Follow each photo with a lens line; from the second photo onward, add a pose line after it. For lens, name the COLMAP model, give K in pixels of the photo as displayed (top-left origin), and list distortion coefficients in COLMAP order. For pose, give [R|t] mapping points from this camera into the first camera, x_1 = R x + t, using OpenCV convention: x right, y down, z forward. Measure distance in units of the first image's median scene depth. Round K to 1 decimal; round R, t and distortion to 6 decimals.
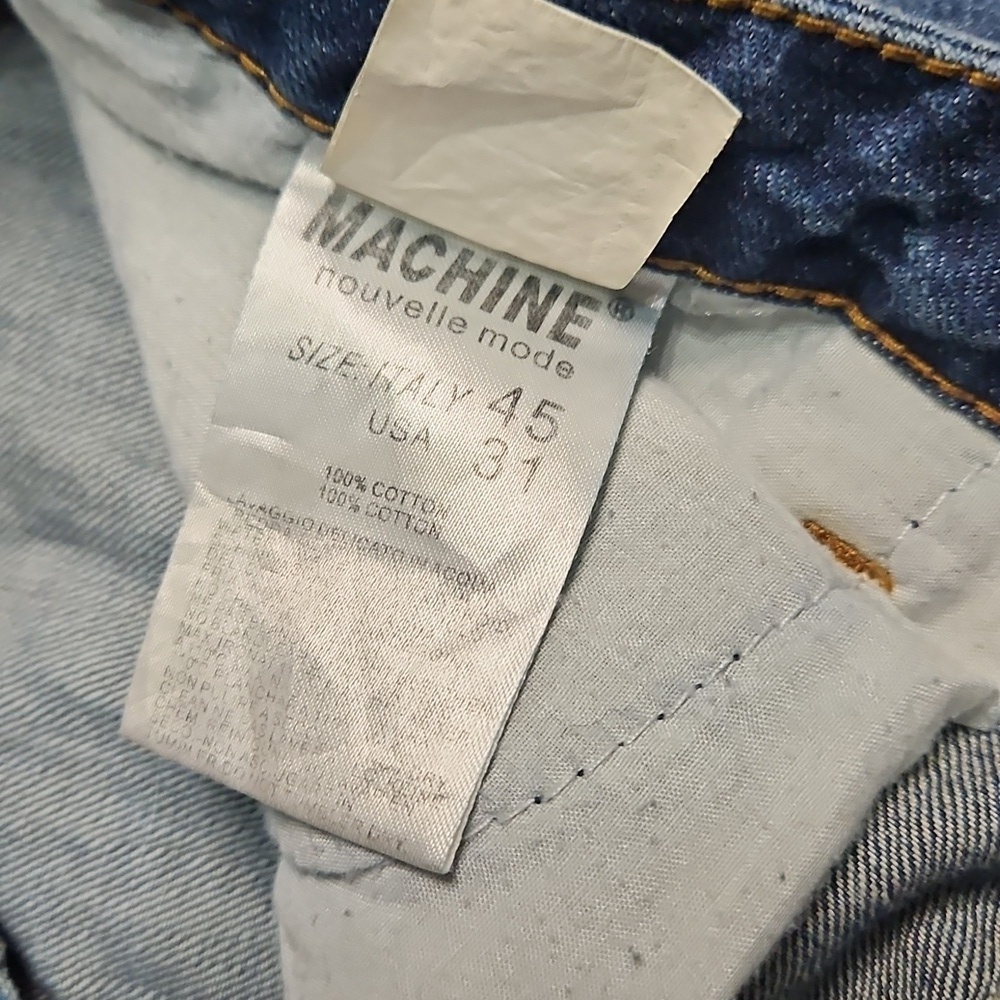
lens RADIAL K [[1450.9, 0, 504.0], [0, 1450.9, 525.1], [0, 0, 1]] dist [0.072872, -0.089701]
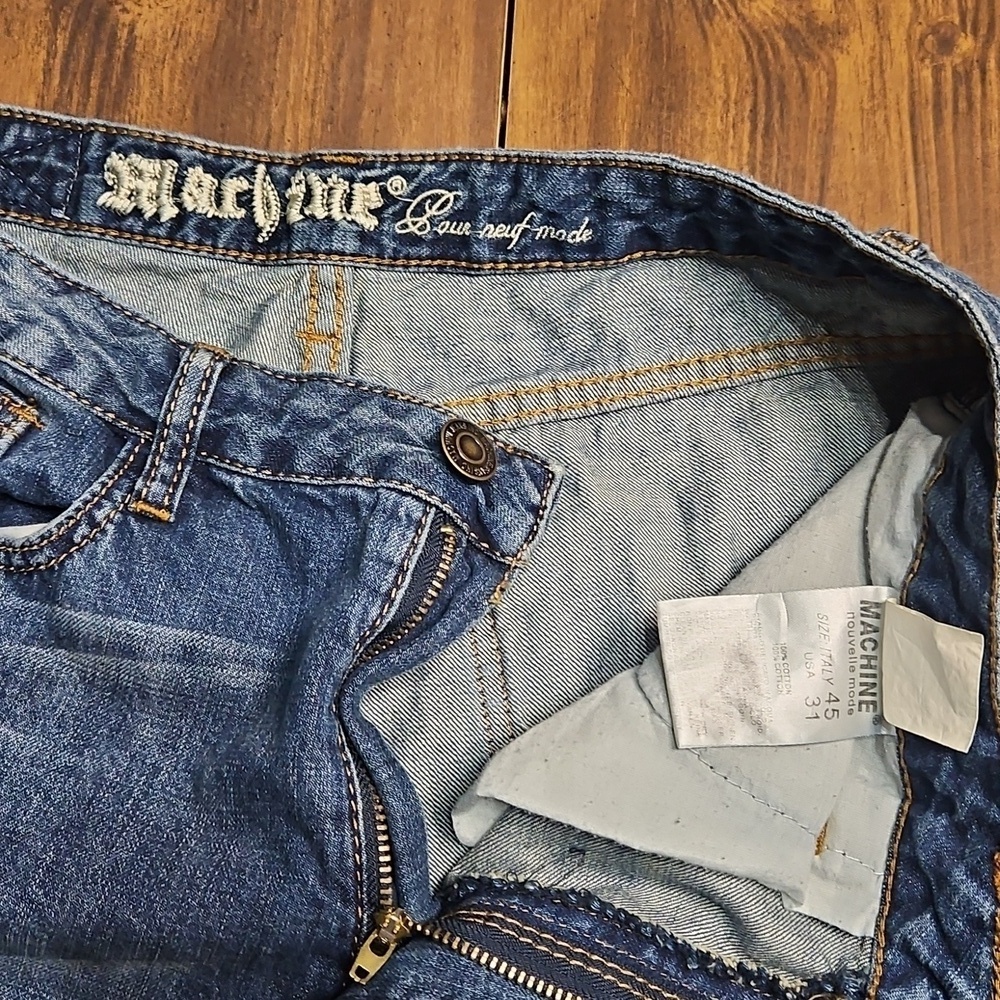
lens RADIAL K [[1474.4, 0, 500.0], [0, 1474.4, 500.0], [0, 0, 1]] dist [0.078143, -0.098444]
pose [[0.363920, 0.929458, 0.060583, -0.717950], [-0.929798, 0.366362, -0.035427, 0.444737], [-0.055123, -0.043437, 0.997534, -1.657883]]
